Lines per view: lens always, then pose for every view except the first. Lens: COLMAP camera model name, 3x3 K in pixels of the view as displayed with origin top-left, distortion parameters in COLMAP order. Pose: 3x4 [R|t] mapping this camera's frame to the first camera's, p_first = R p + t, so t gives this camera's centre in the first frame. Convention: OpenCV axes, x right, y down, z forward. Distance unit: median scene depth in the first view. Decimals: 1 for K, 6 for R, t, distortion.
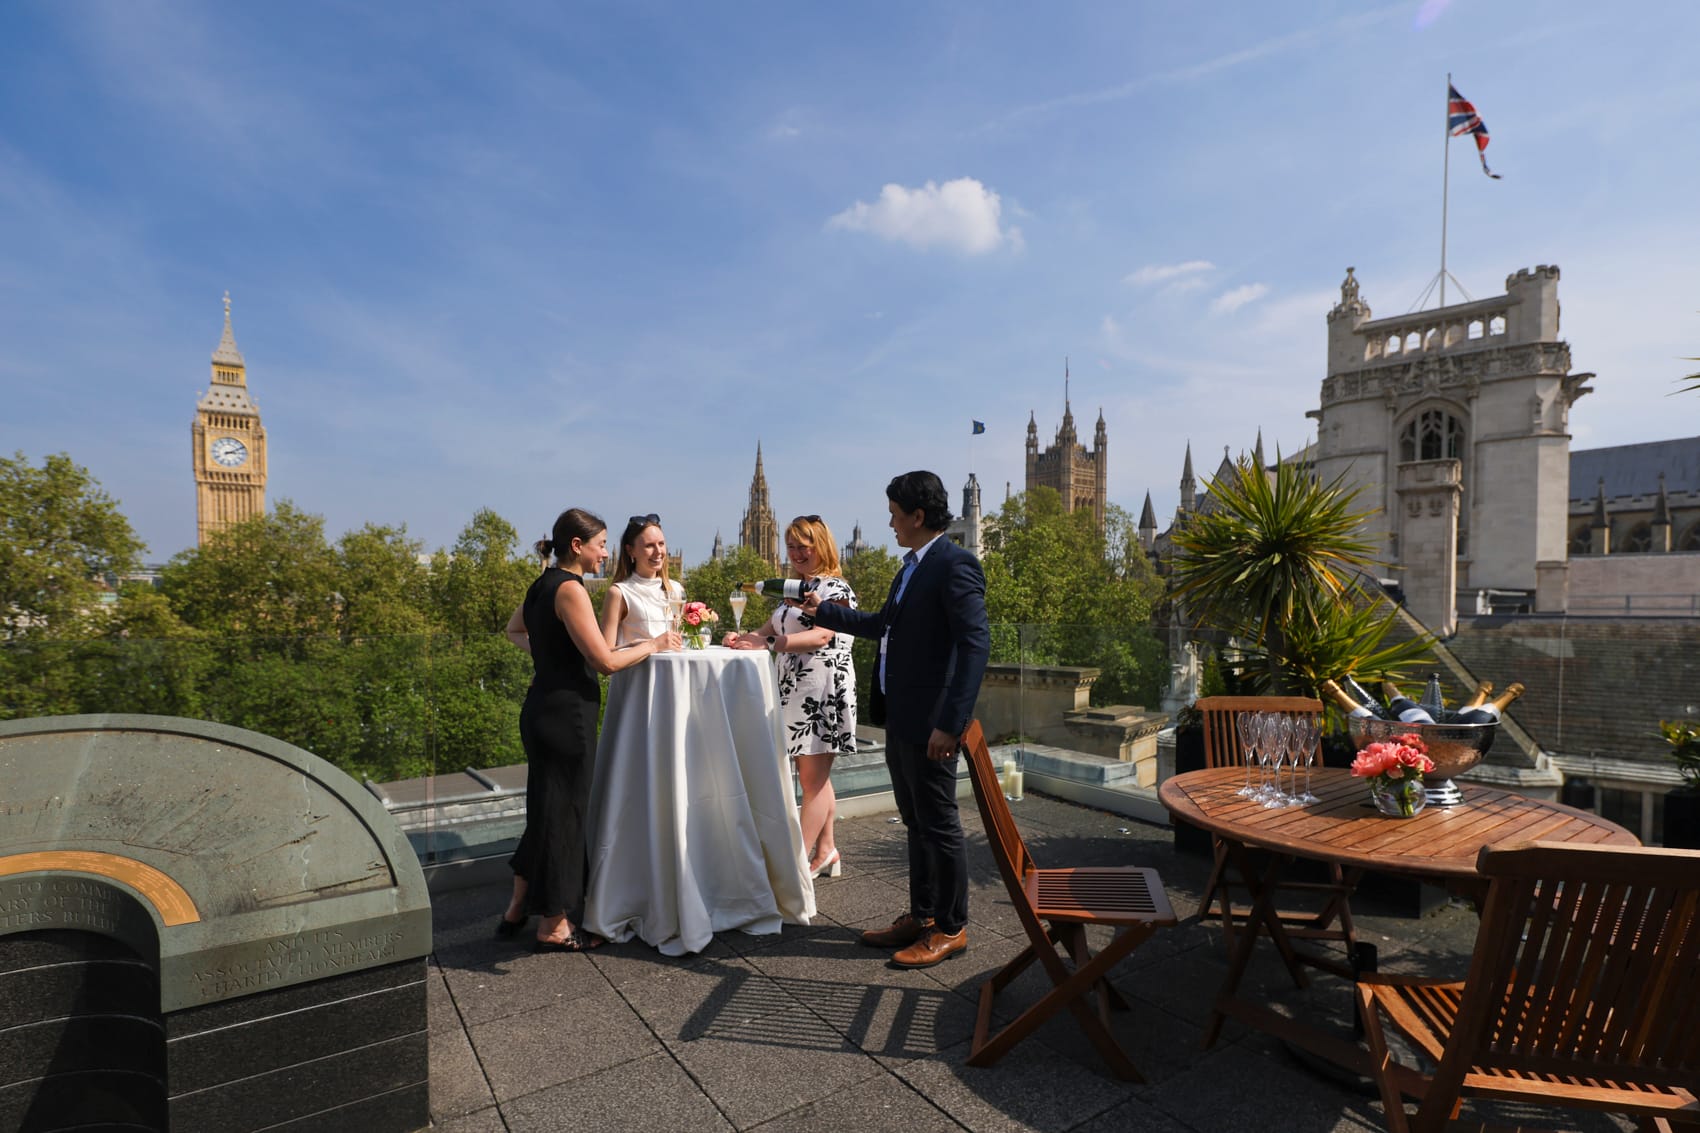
lens RADIAL K [[818.9, 0, 857.3], [0, 818.9, 630.0], [0, 0, 1]] dist [0.007194, -0.004502]
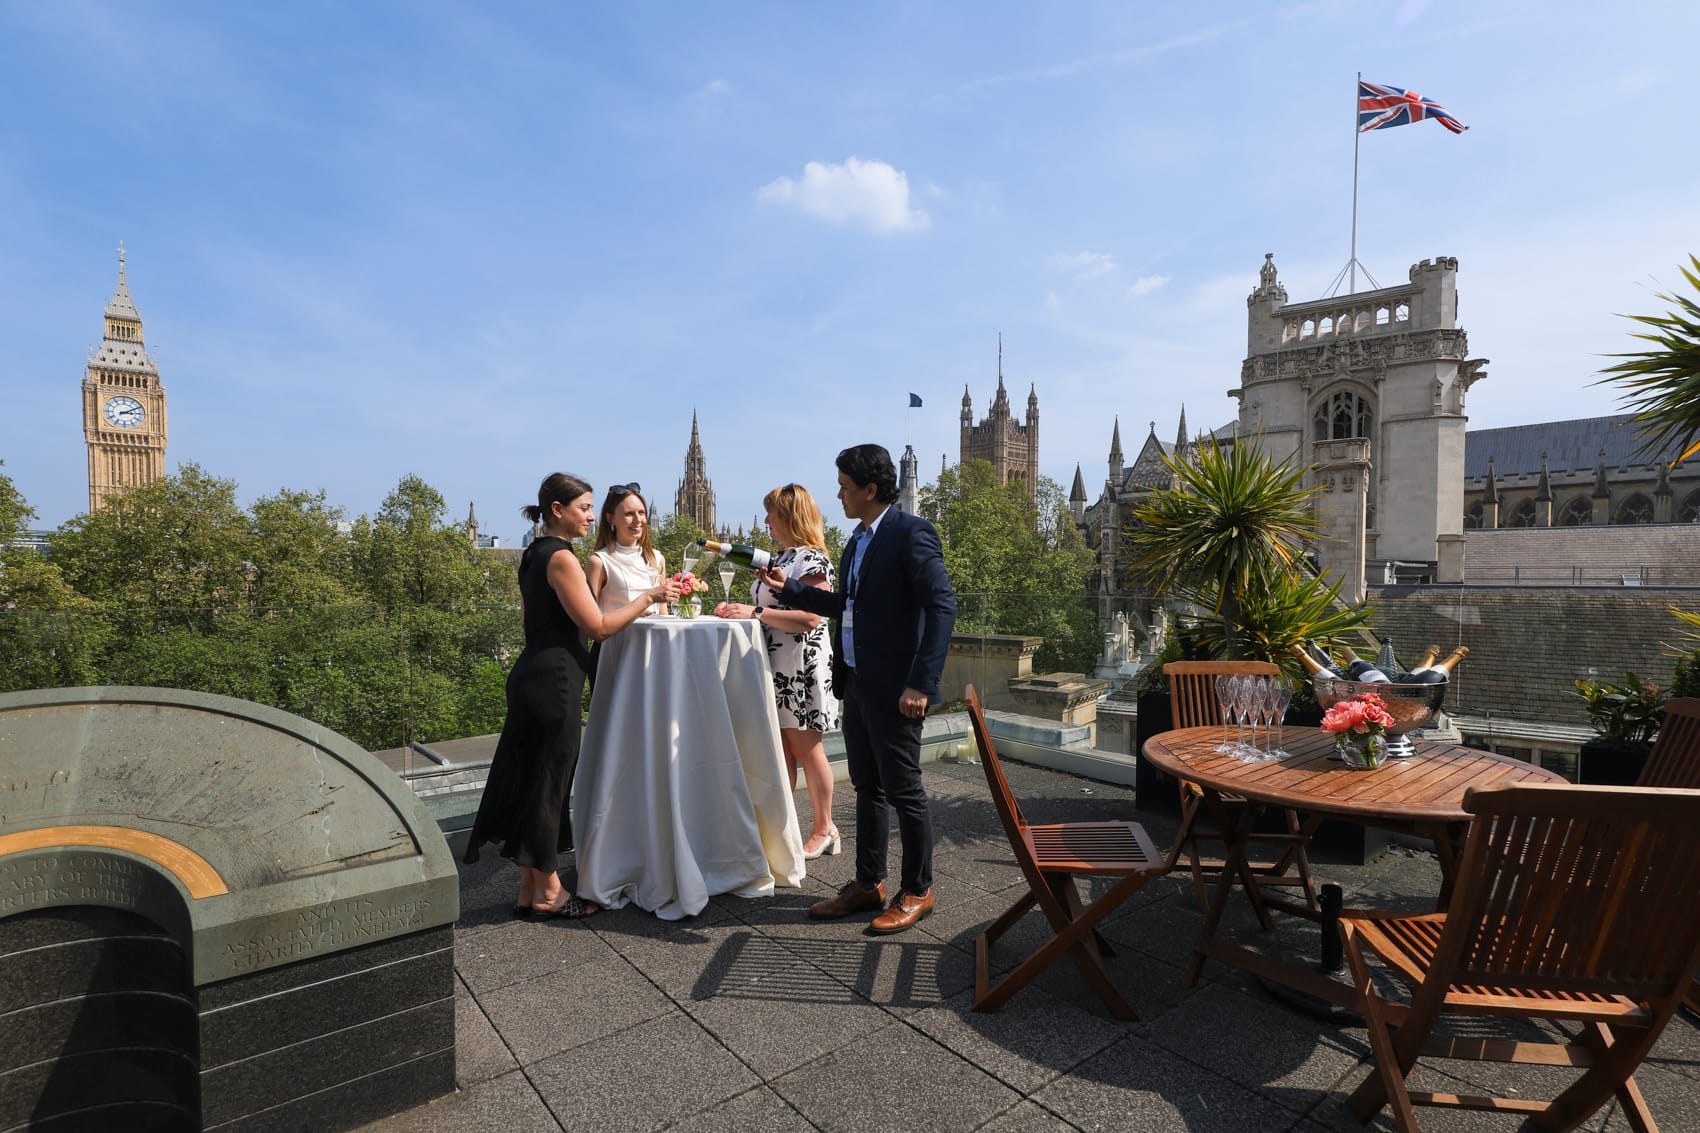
lens RADIAL K [[815.9, 0, 857.3], [0, 815.9, 602.7], [0, 0, 1]] dist [0.006733, -0.003470]
pose [[0.996991, -0.001784, 0.077501, -0.005051], [0.001539, 0.999994, 0.003219, 0.000085], [-0.077506, -0.003090, 0.996987, -0.001804]]
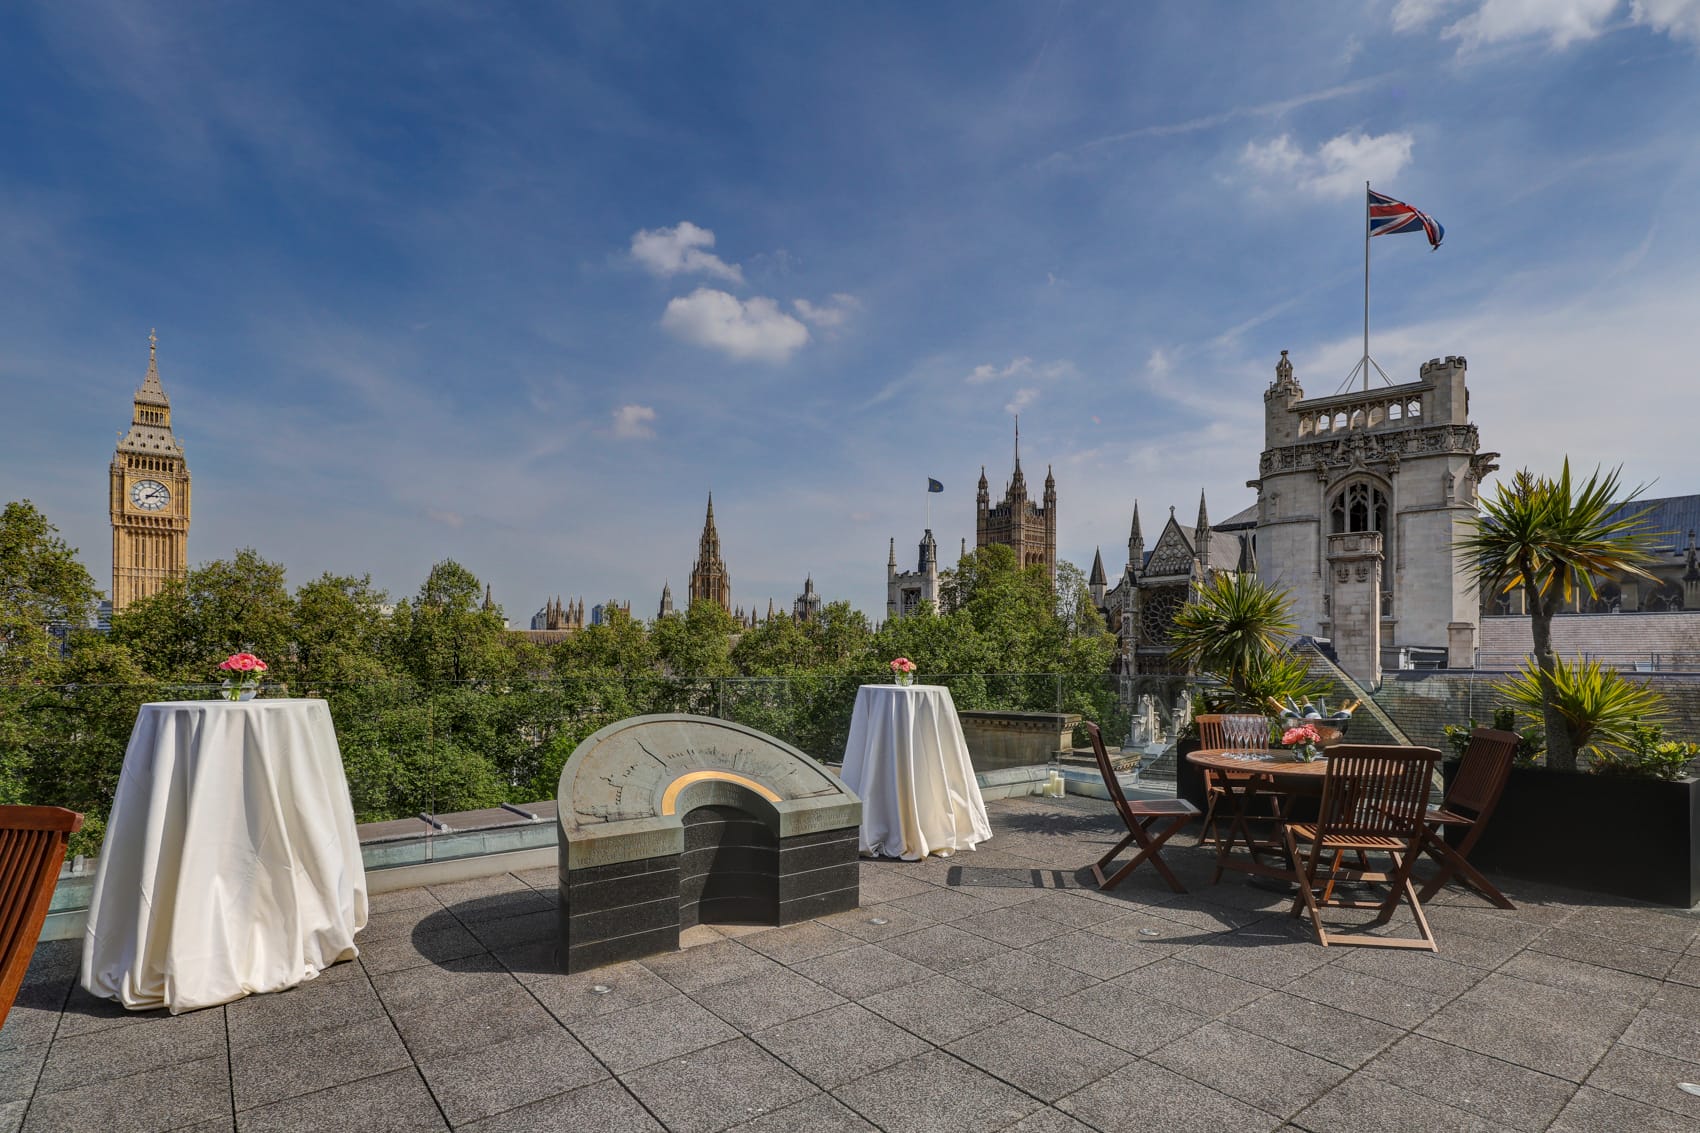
lens RADIAL K [[835.1, 0, 857.0], [0, 835.1, 649.9], [0, 0, 1]] dist [0.005377, -0.000339]
pose [[0.998063, 0.004915, 0.062019, -0.031404], [-0.002364, 0.999150, -0.041146, 0.001566], [-0.062169, 0.040919, 0.997226, -0.054763]]
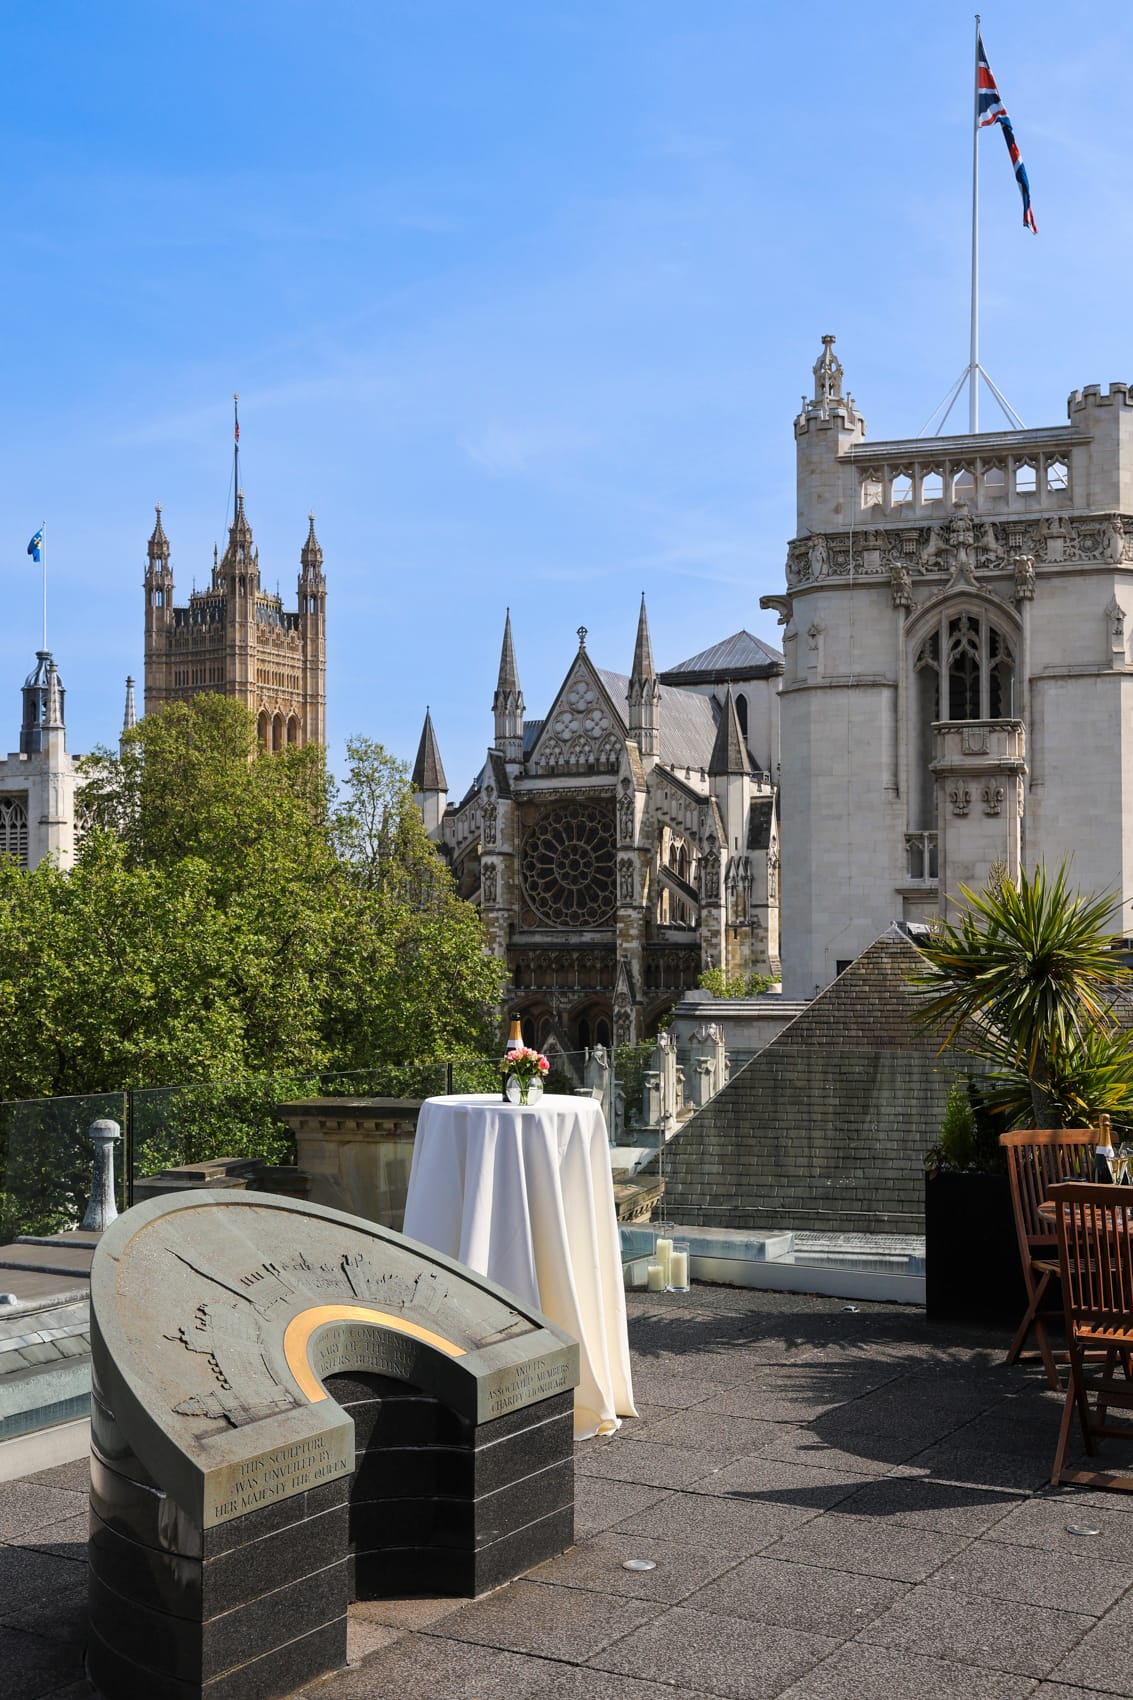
lens RADIAL K [[1931.4, 0, 558.2], [0, 1931.4, 923.4], [0, 0, 1]] dist [0.039541, -0.000298]
pose [[0.913004, 0.003400, 0.407937, -0.076149], [0.015711, 0.998930, -0.043490, -0.005562], [-0.407649, 0.046115, 0.911974, -0.066530]]
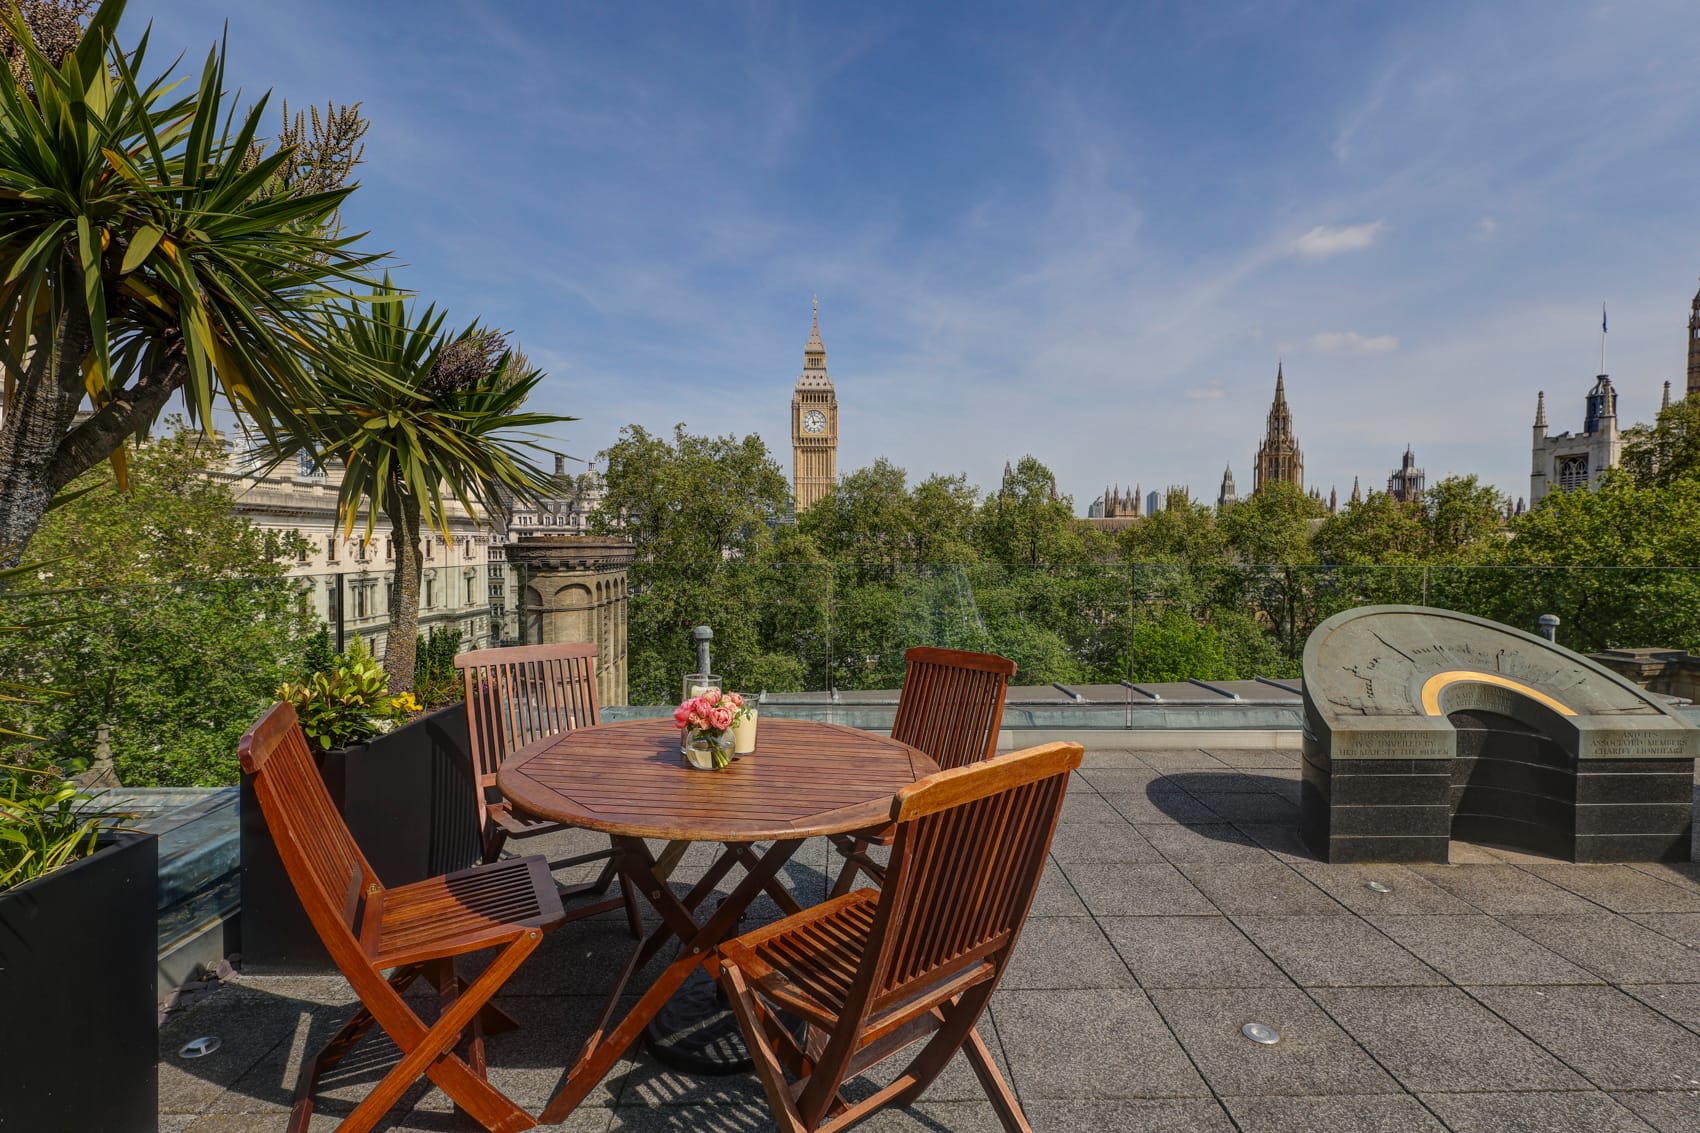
lens RADIAL K [[820.2, 0, 861.1], [0, 820.2, 561.8], [0, 0, 1]] dist [0.003673, -0.002786]
pose [[0.836669, 0.016823, -0.547451, -0.048637], [-0.021659, 0.999763, -0.002380, 0.001912], [0.547281, 0.013848, 0.836834, -0.061840]]
